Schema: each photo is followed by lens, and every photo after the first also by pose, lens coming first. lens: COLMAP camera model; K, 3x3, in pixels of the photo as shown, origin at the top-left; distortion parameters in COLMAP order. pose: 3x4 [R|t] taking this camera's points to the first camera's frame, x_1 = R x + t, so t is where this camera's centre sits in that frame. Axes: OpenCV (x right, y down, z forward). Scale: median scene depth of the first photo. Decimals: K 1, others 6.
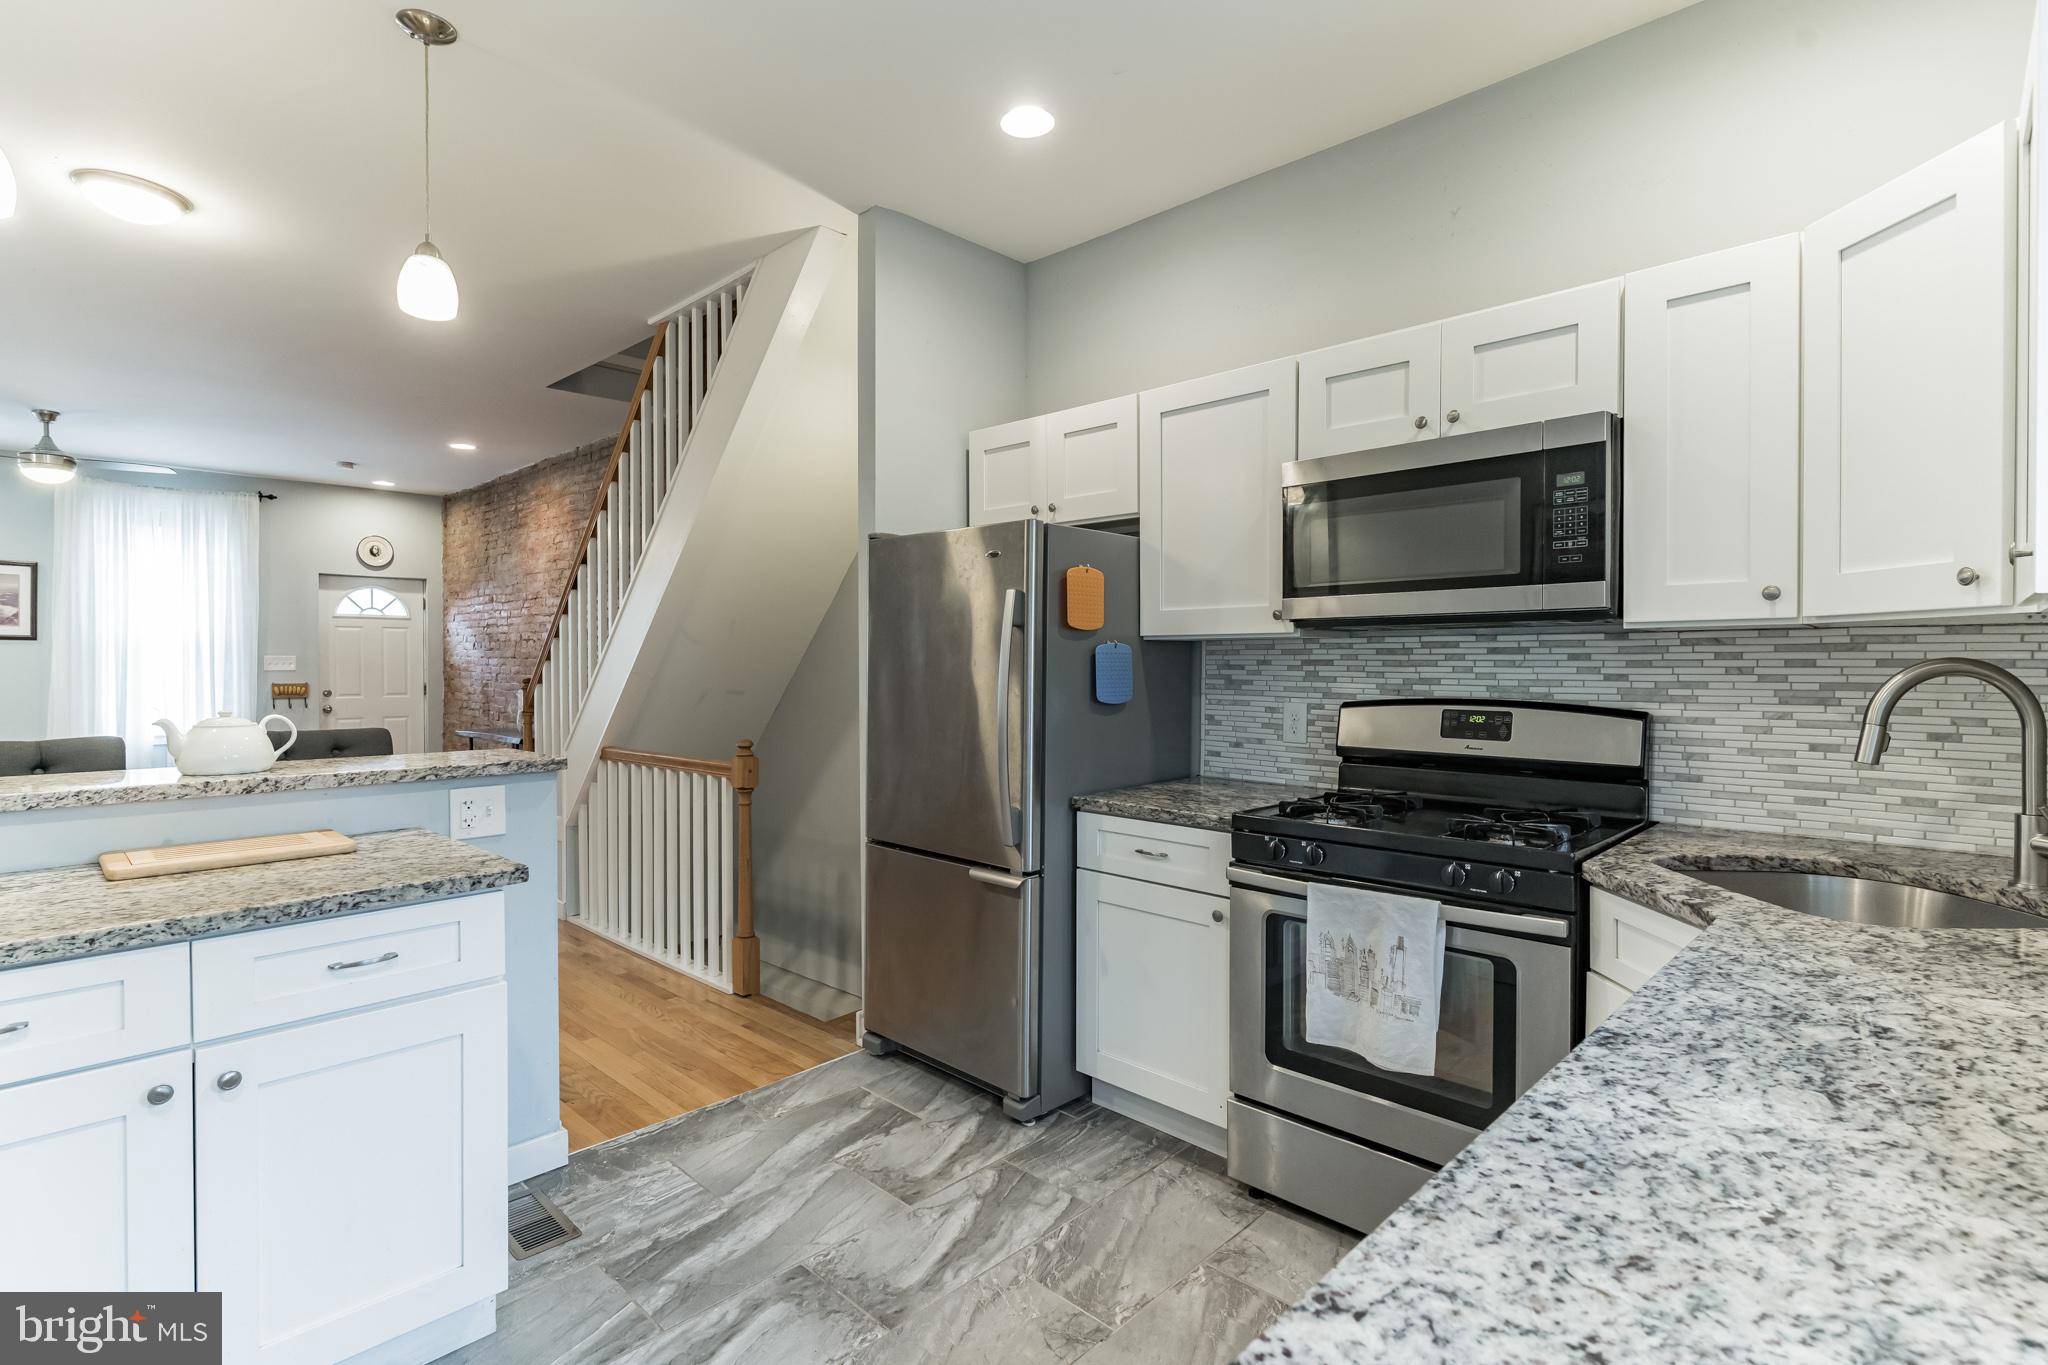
lens RADIAL K [[986.7, 0, 1011.6], [0, 986.7, 674.8], [0, 0, 1]] dist [0.001417, -0.000246]
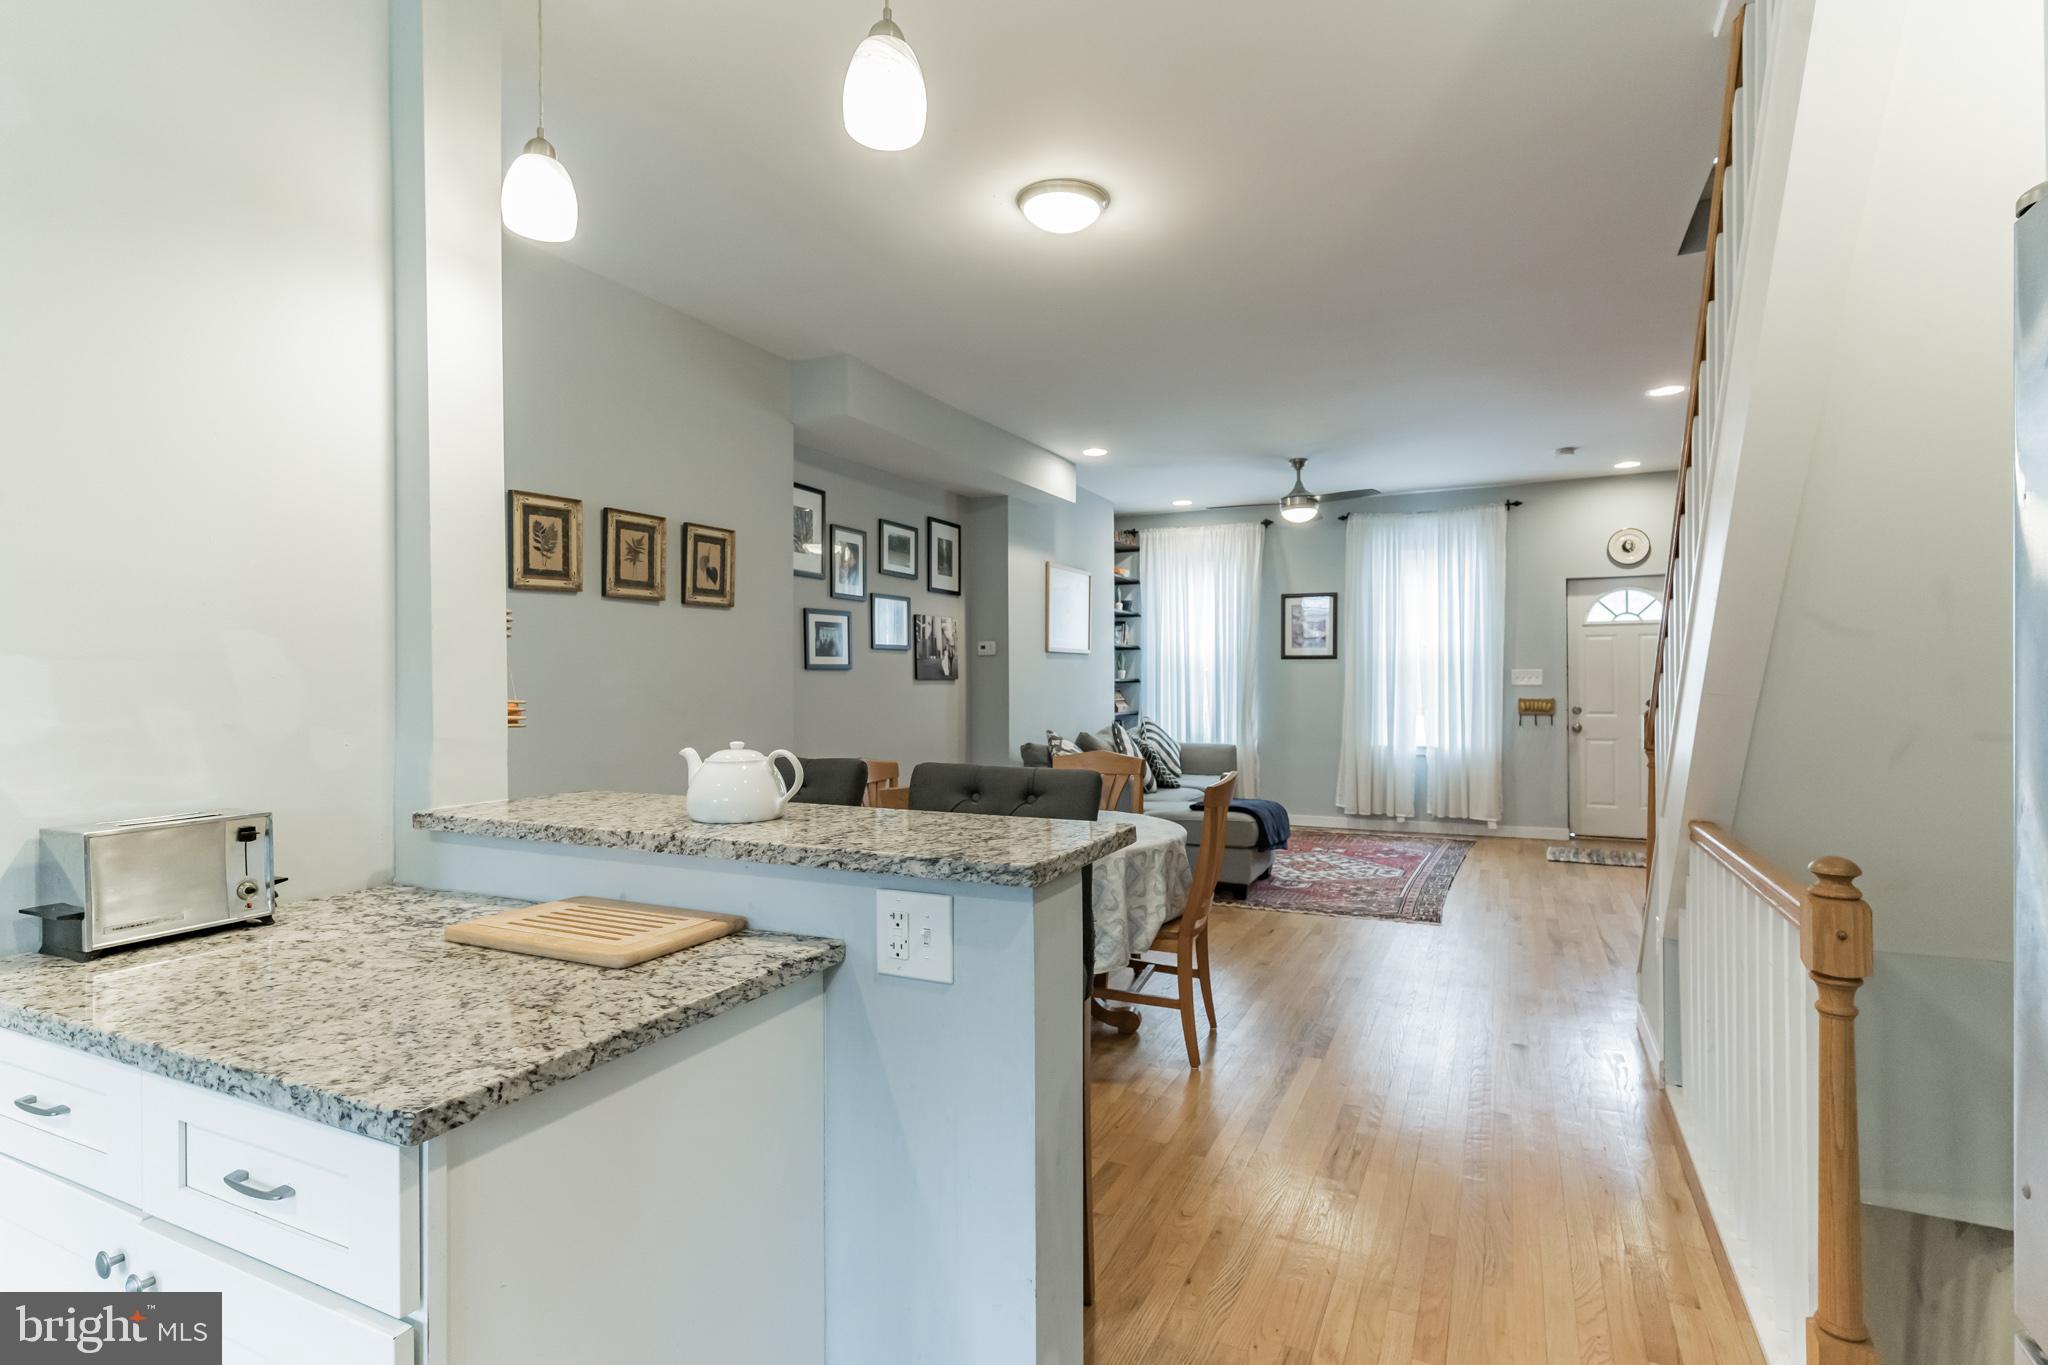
lens RADIAL K [[986.7, 0, 1026.0], [0, 986.7, 676.0], [0, 0, 1]] dist [0.001417, -0.000246]
pose [[0.306991, -0.005485, -0.951697, 0.011819], [-0.005898, 0.999953, -0.007666, -0.003190], [0.951694, 0.007967, 0.306944, 0.257815]]
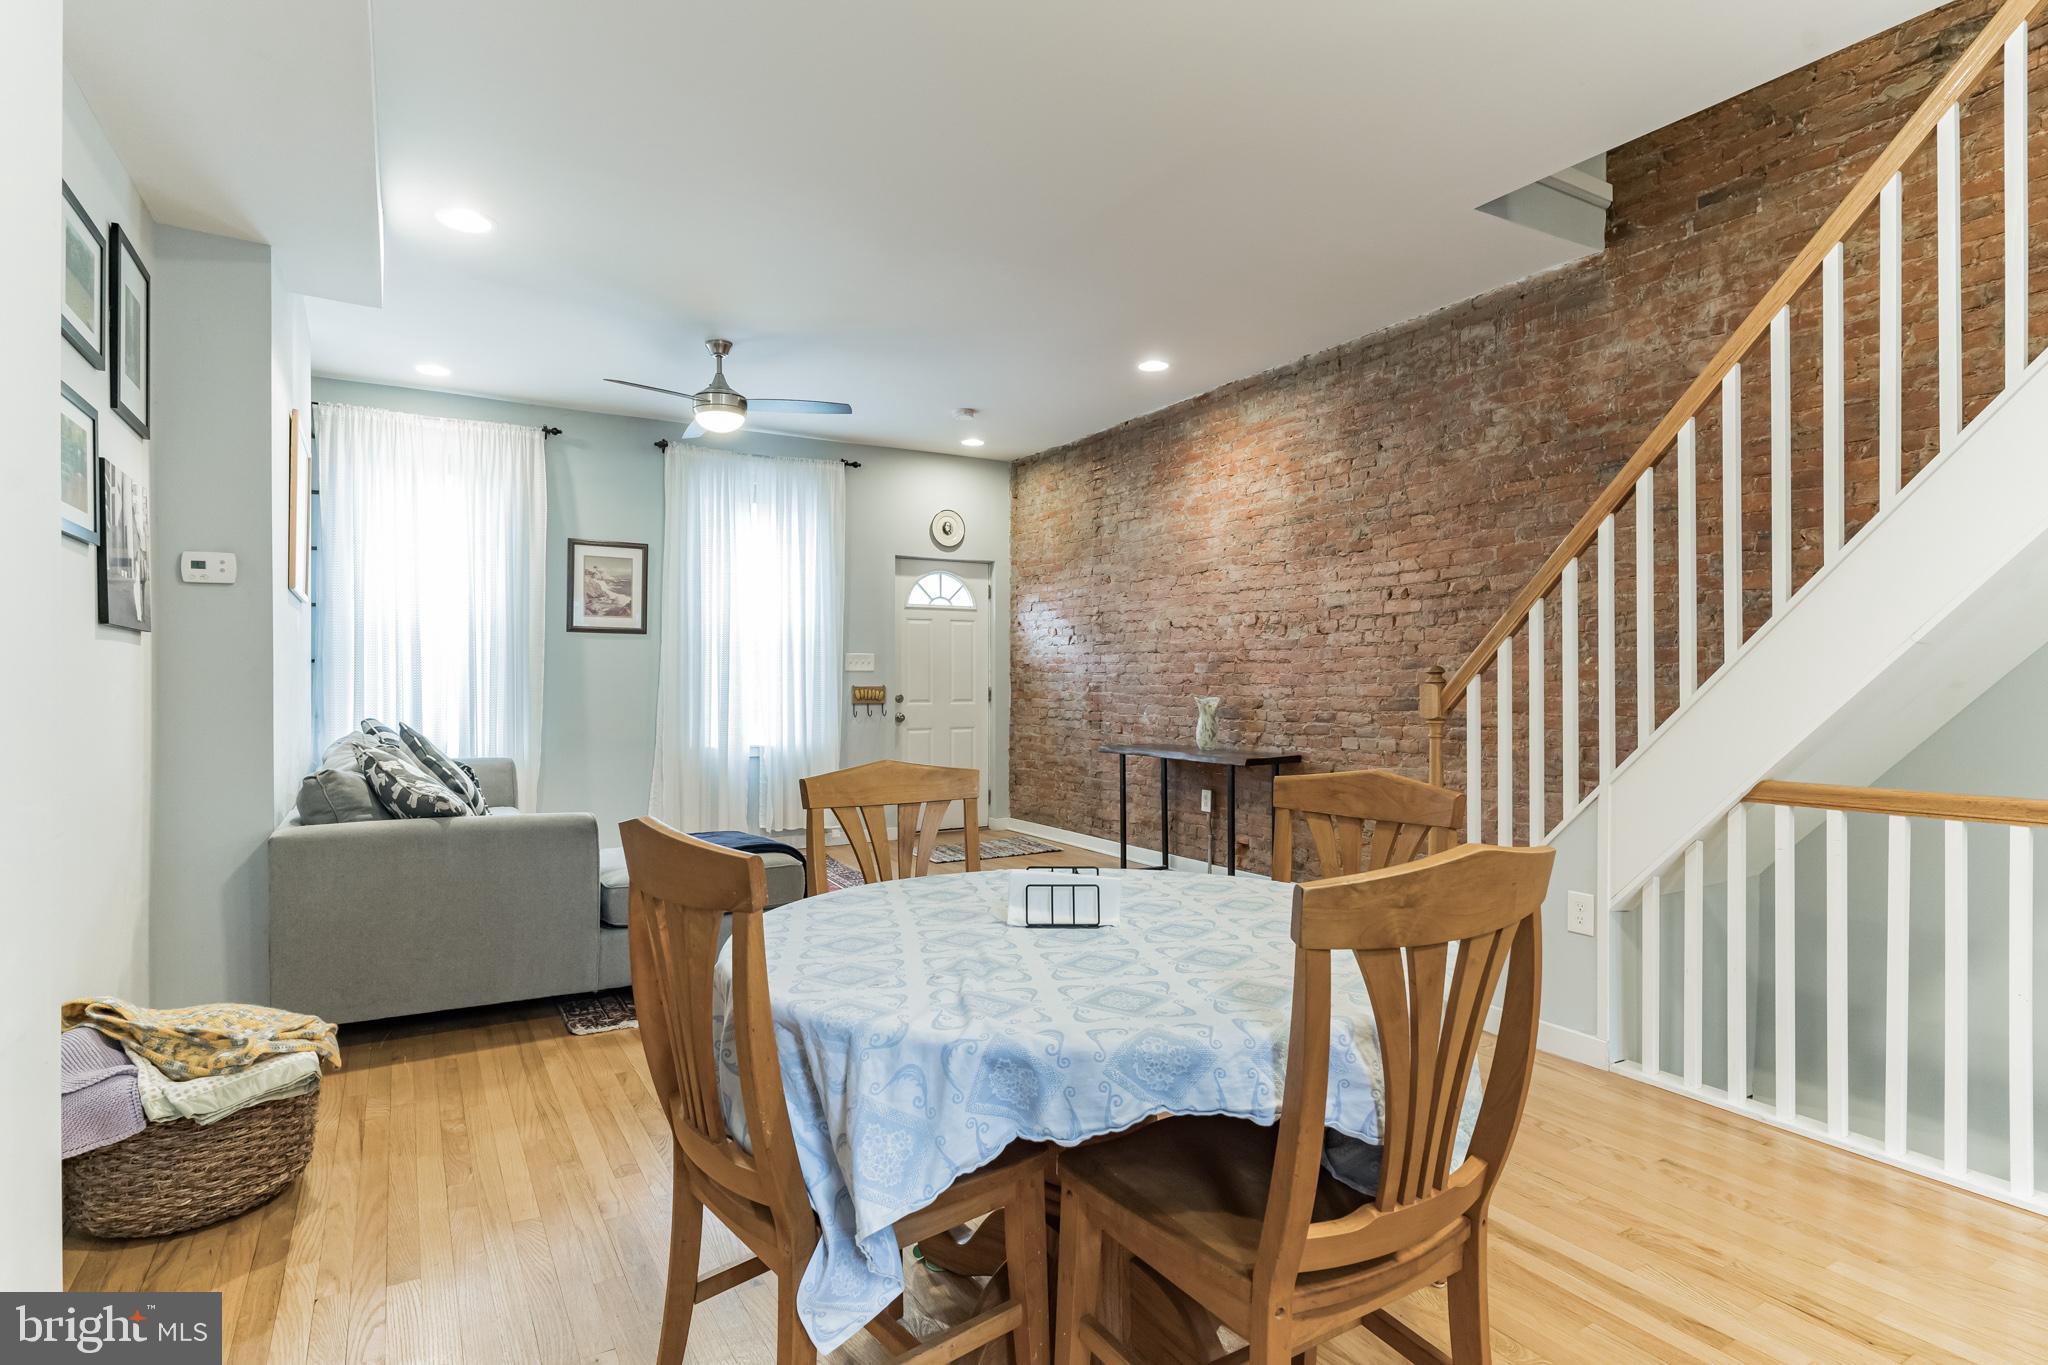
lens RADIAL K [[1033.2, 0, 1011.7], [0, 1033.2, 680.8], [0, 0, 1]] dist [0.000469, 0.000983]
pose [[0.963607, -0.000905, -0.267320, -0.387549], [-0.001684, 0.999954, -0.009456, 0.012327], [0.267317, 0.009562, 0.963561, 0.189983]]
